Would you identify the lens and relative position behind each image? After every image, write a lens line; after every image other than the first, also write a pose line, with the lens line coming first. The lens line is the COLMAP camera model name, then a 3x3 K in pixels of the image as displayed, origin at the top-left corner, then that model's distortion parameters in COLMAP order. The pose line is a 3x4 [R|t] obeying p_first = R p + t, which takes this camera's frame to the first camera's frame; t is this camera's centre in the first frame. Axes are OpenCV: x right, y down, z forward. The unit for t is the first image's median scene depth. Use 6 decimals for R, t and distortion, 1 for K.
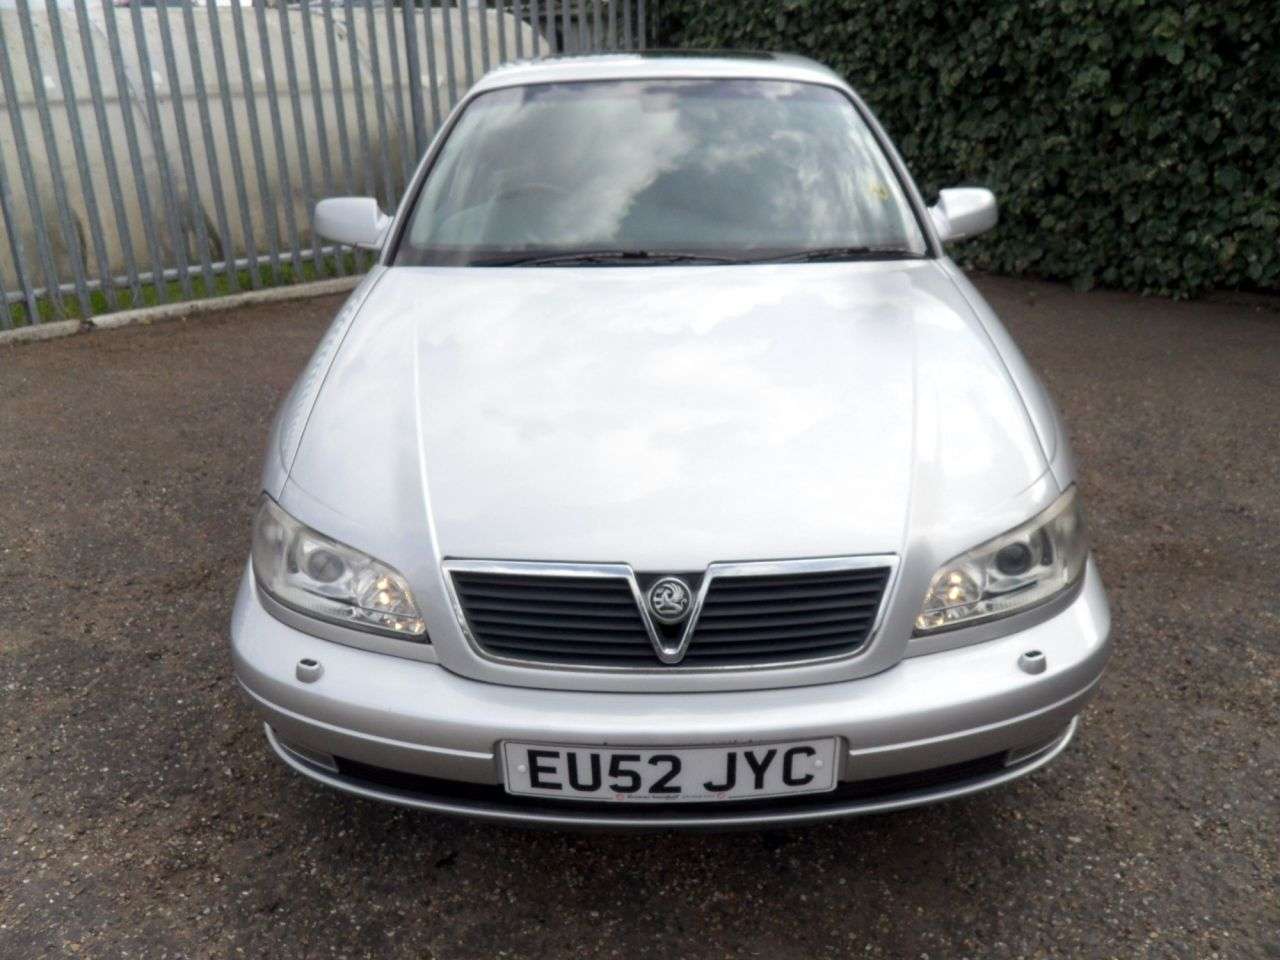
lens RADIAL K [[1046.4, 0, 627.0], [0, 1046.4, 482.4], [0, 0, 1]] dist [0.005655, -0.055857]
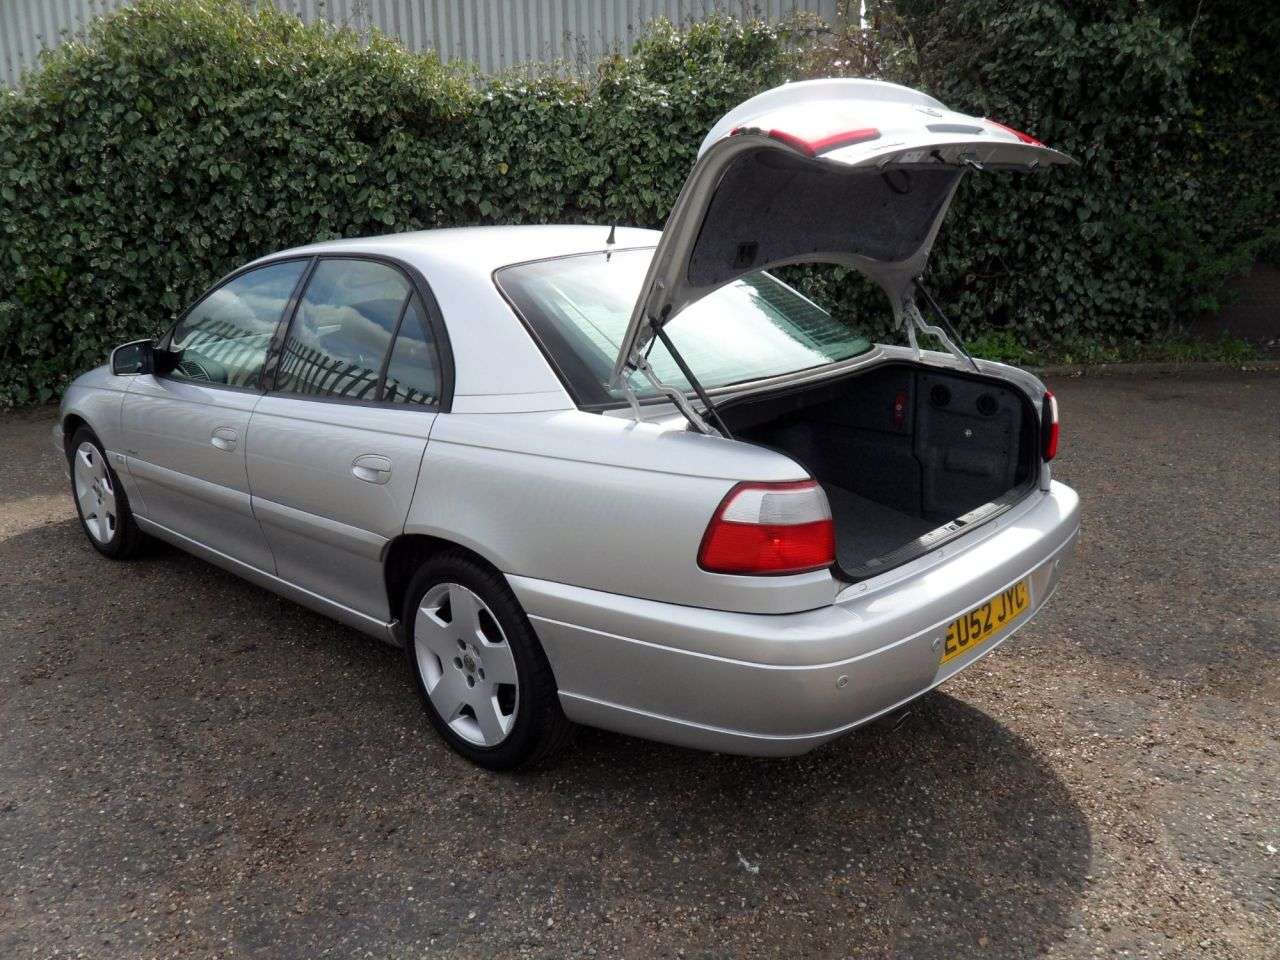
lens RADIAL K [[1070.2, 0, 633.6], [0, 1070.2, 479.1], [0, 0, 1]] dist [0.013877, -0.055130]
pose [[0.654371, -0.192412, 0.731284, -0.327262], [0.295048, 0.955399, -0.012637, 0.023620], [-0.696236, 0.224033, 0.681956, -0.097517]]
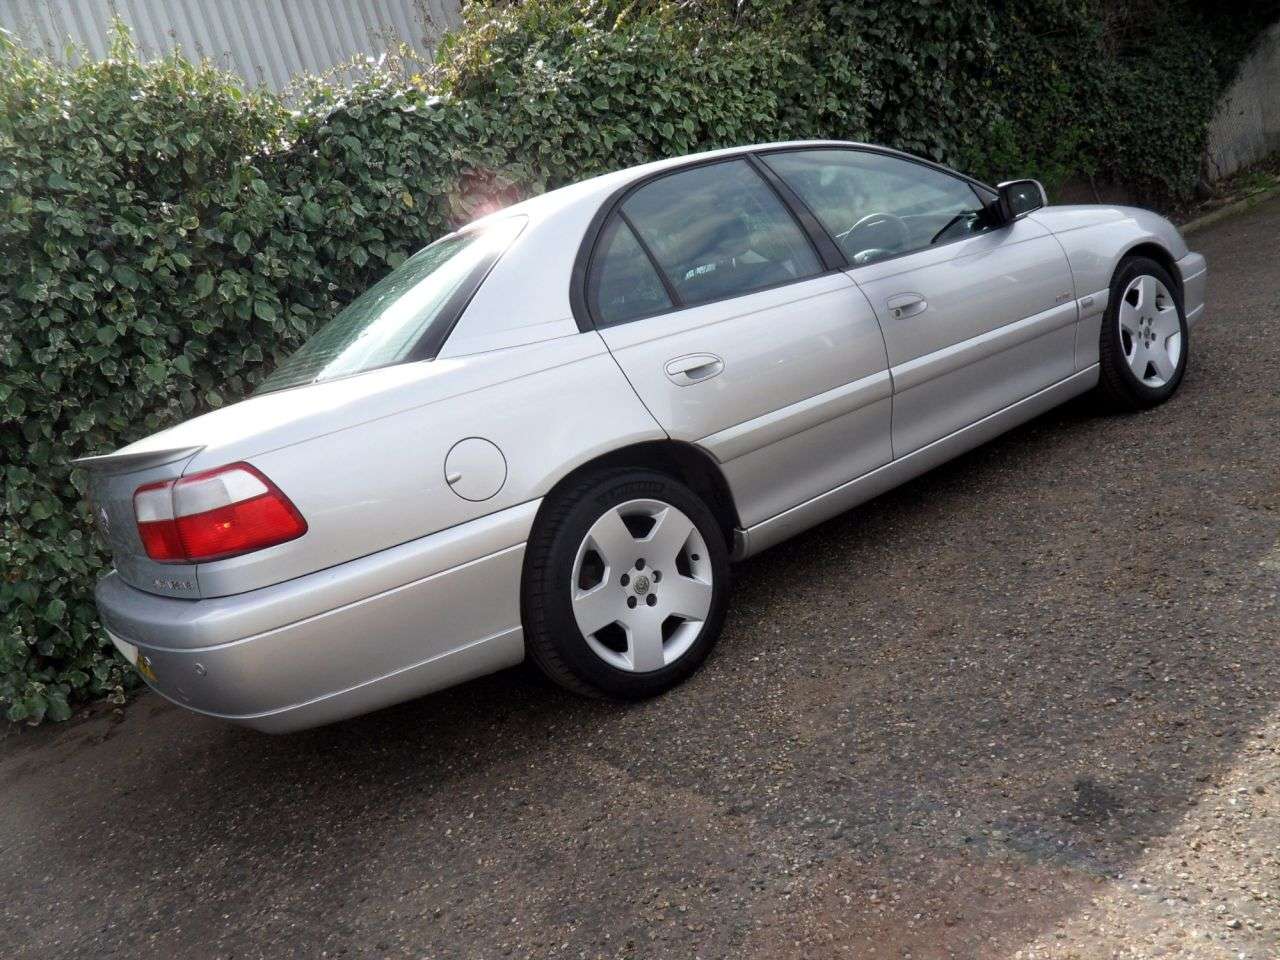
lens RADIAL K [[1070.2, 0, 633.6], [0, 1070.2, 479.1], [0, 0, 1]] dist [0.013877, -0.055130]
pose [[0.114590, -0.208497, 0.971287, -0.247048], [0.613450, 0.783889, 0.095897, -0.199599], [-0.781376, 0.584847, 0.217728, 0.621620]]
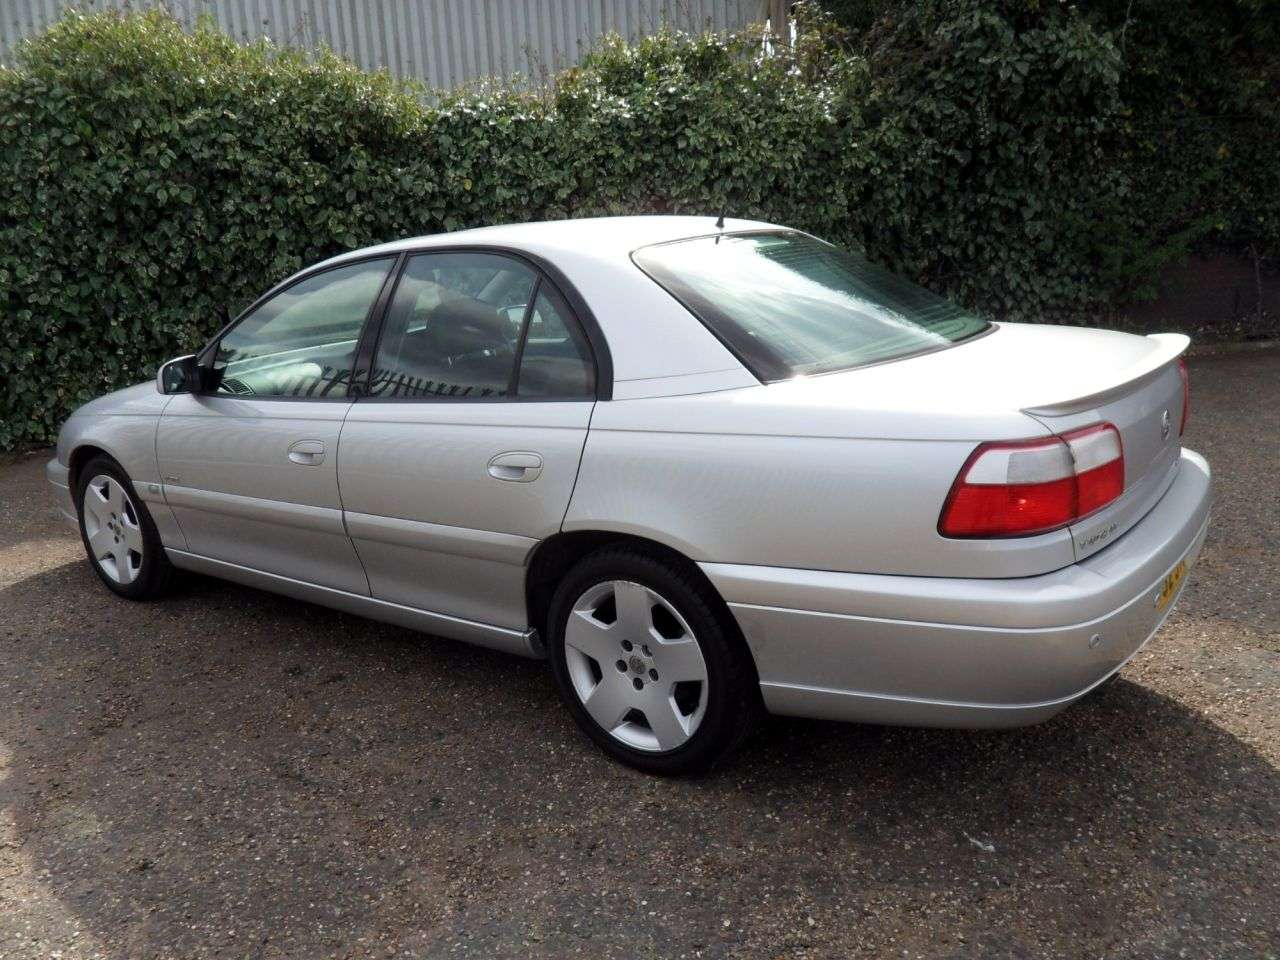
lens RADIAL K [[1070.2, 0, 633.6], [0, 1070.2, 479.1], [0, 0, 1]] dist [0.013877, -0.055130]
pose [[0.561862, -0.208265, 0.800585, -0.387338], [0.353356, 0.935478, -0.004634, 0.002934], [-0.747965, 0.285495, 0.599201, 0.004759]]
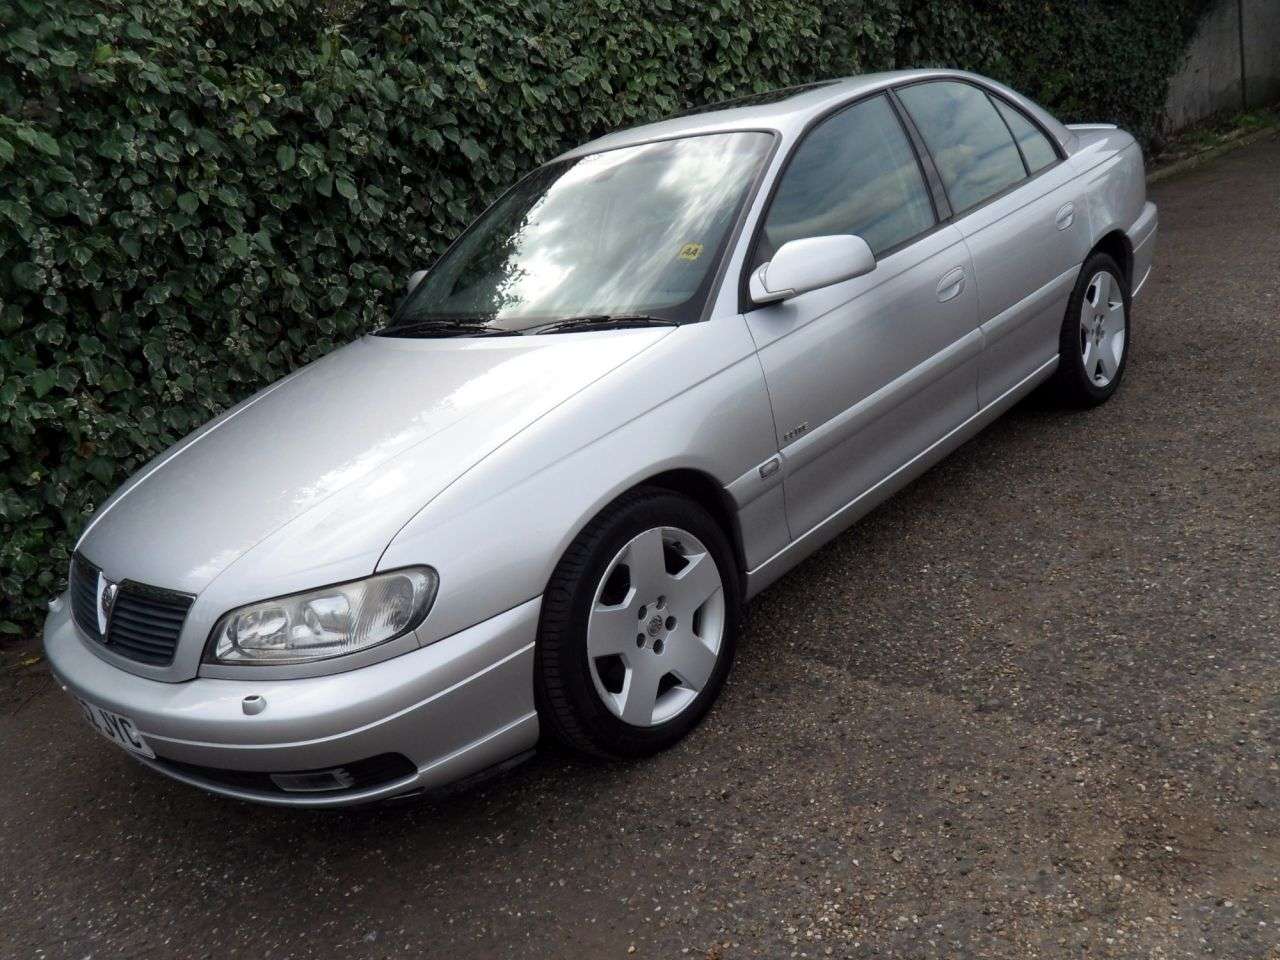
lens RADIAL K [[1073.7, 0, 643.7], [0, 1073.7, 474.1], [0, 0, 1]] dist [-0.001106, -0.021121]
pose [[0.005436, -0.286793, 0.957977, -0.271949], [0.544627, 0.804291, 0.237693, -0.288407], [-0.838661, 0.520448, 0.160567, 0.734410]]
